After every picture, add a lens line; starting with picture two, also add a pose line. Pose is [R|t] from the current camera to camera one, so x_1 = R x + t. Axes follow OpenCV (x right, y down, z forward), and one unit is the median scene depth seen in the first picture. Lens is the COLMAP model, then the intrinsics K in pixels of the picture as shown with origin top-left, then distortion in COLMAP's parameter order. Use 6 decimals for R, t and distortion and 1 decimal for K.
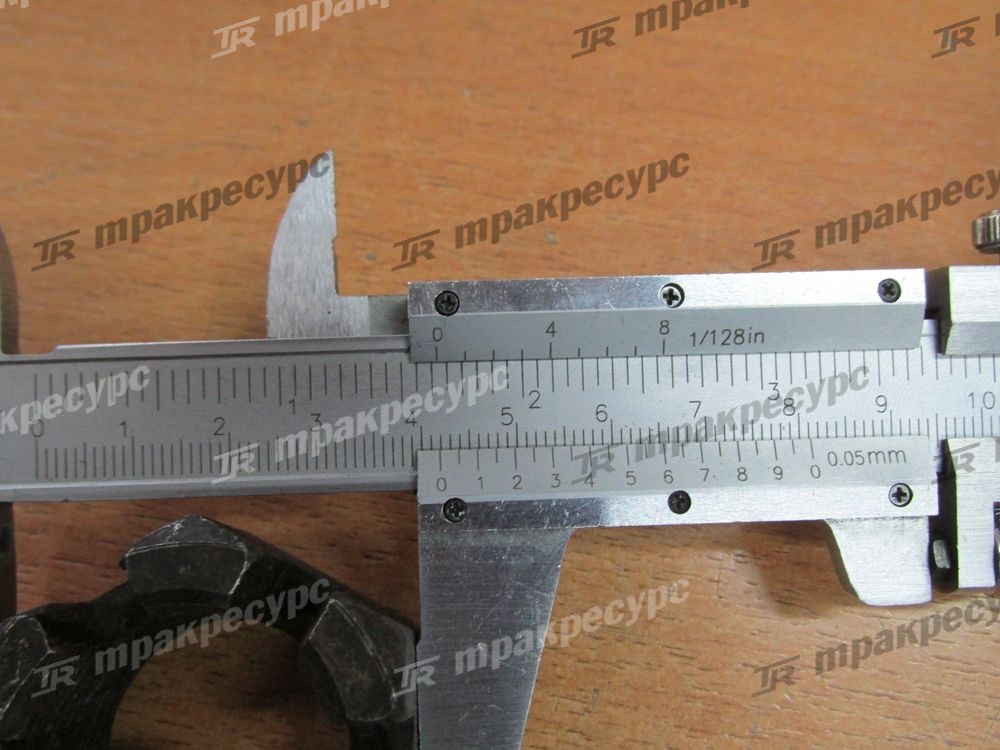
lens RADIAL K [[919.0, 0, 484.2], [0, 919.0, 375.2], [0, 0, 1]] dist [-0.012643, -0.021982]
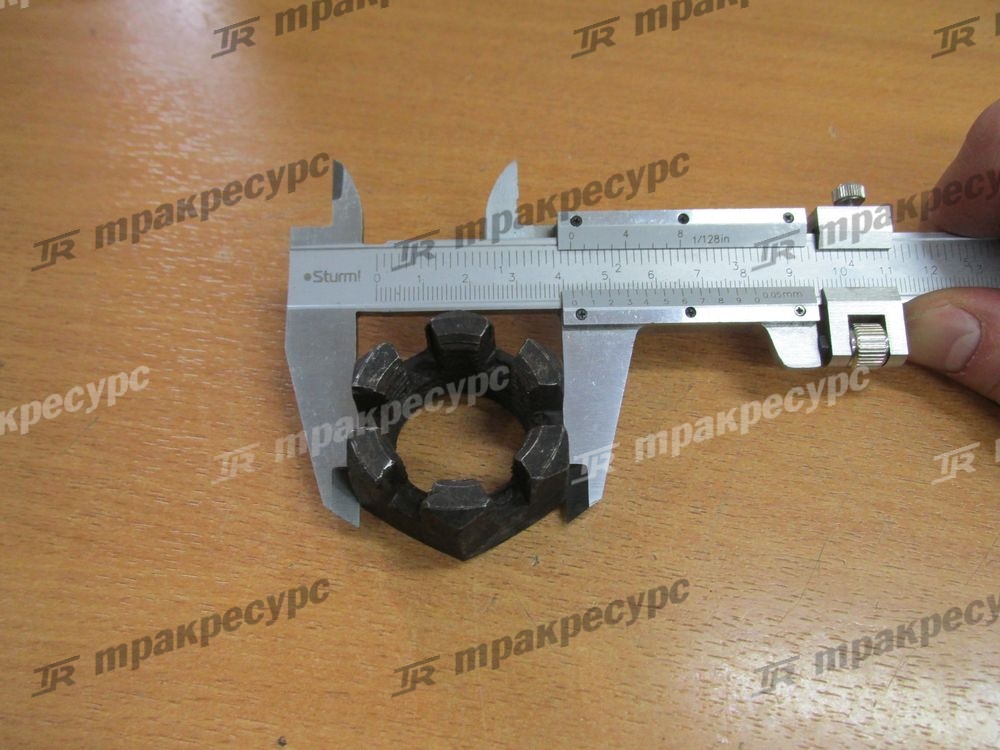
lens RADIAL K [[933.5, 0, 500.0], [0, 933.5, 375.0], [0, 0, 1]] dist [0.007474, 0.016213]
pose [[0.999974, 0.004081, -0.005990, -0.195081], [-0.005364, 0.972495, -0.232862, 0.743074], [0.004874, 0.232888, 0.972491, -0.969586]]
